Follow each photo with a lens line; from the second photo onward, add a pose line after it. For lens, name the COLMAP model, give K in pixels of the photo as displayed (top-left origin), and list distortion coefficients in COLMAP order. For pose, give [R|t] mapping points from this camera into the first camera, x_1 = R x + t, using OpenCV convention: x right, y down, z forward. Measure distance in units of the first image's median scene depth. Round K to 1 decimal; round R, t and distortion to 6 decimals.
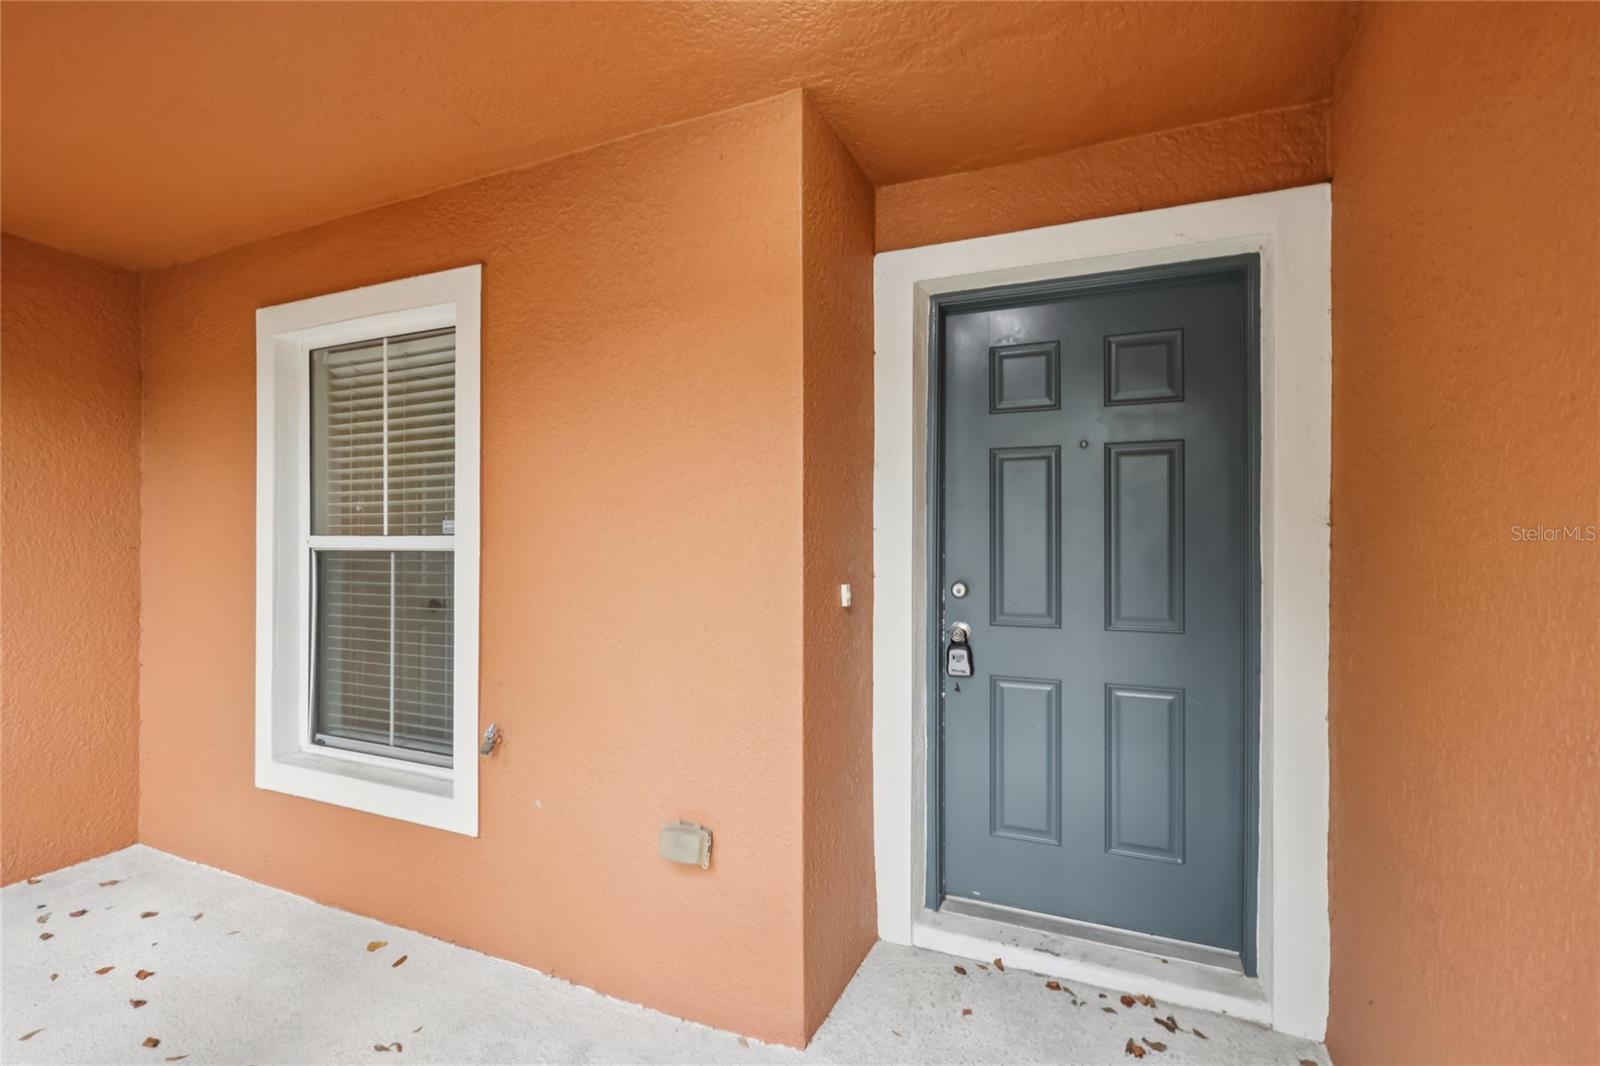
lens RADIAL K [[745.0, 0, 798.1], [0, 745.0, 525.6], [0, 0, 1]] dist [-0.001931, 0.000035]
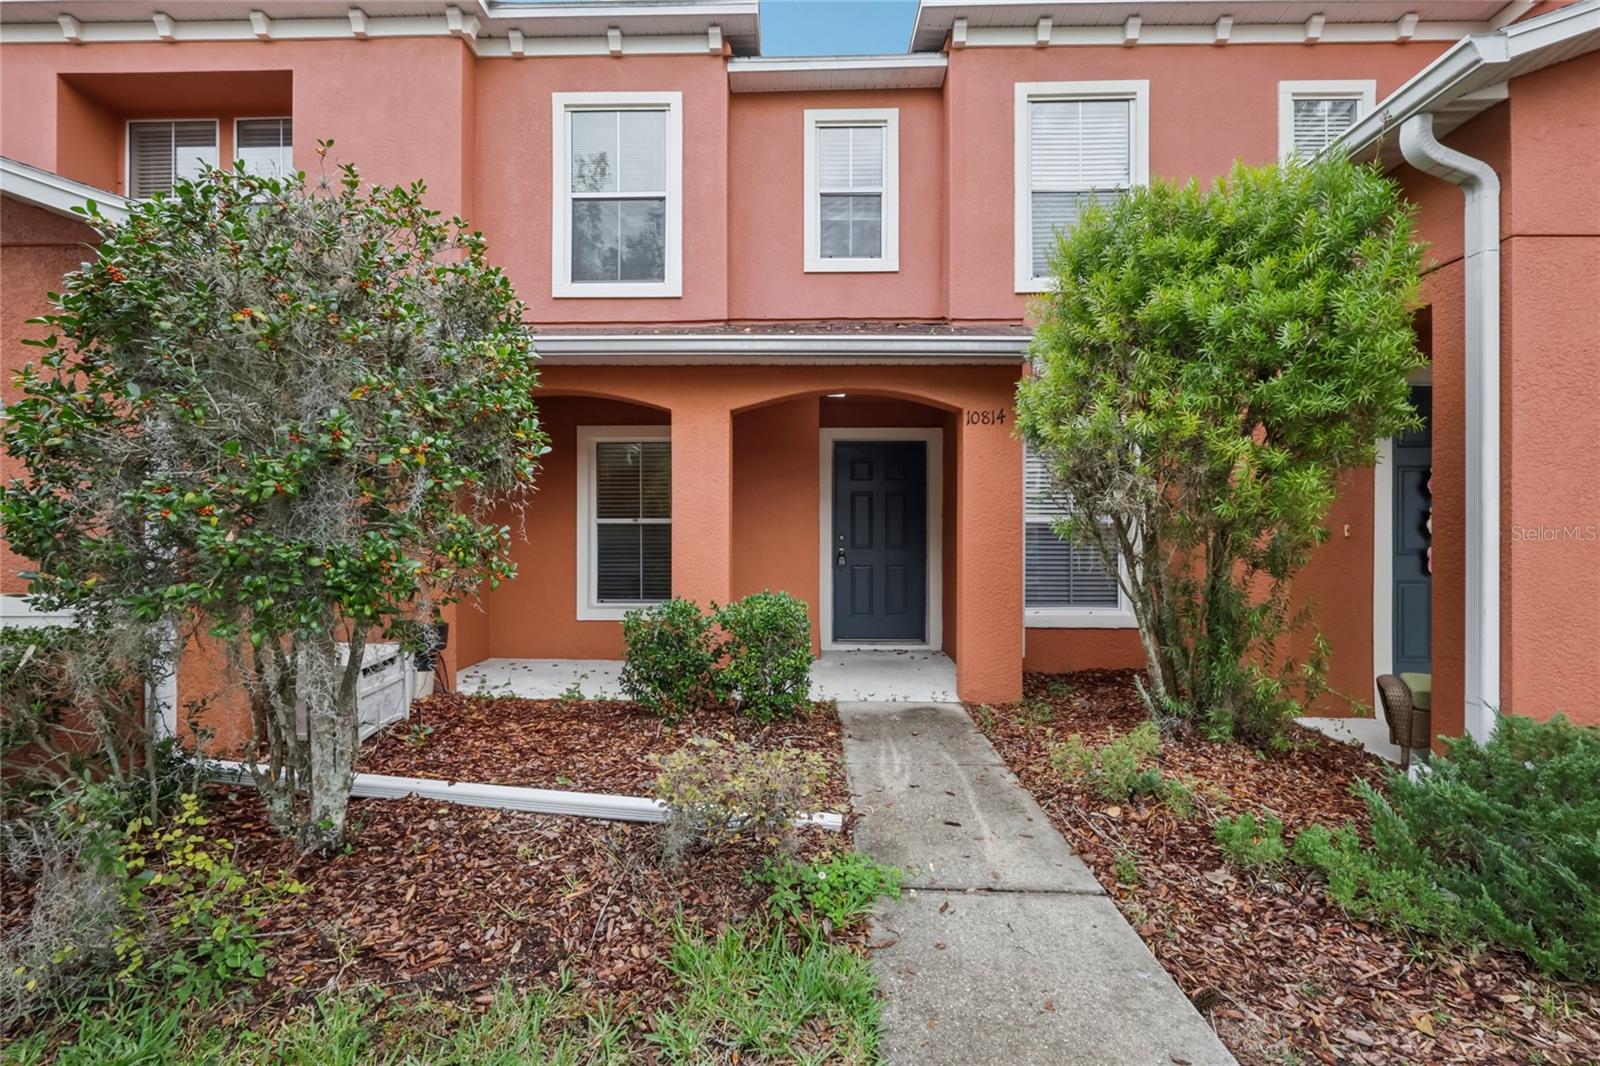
lens RADIAL K [[745.0, 0, 798.1], [0, 745.0, 525.6], [0, 0, 1]] dist [-0.001931, 0.000035]
pose [[0.919887, 0.004535, 0.392157, -1.153015], [-0.005034, 0.999987, 0.000245, 0.039628], [-0.392151, -0.002199, 0.919898, -1.747734]]
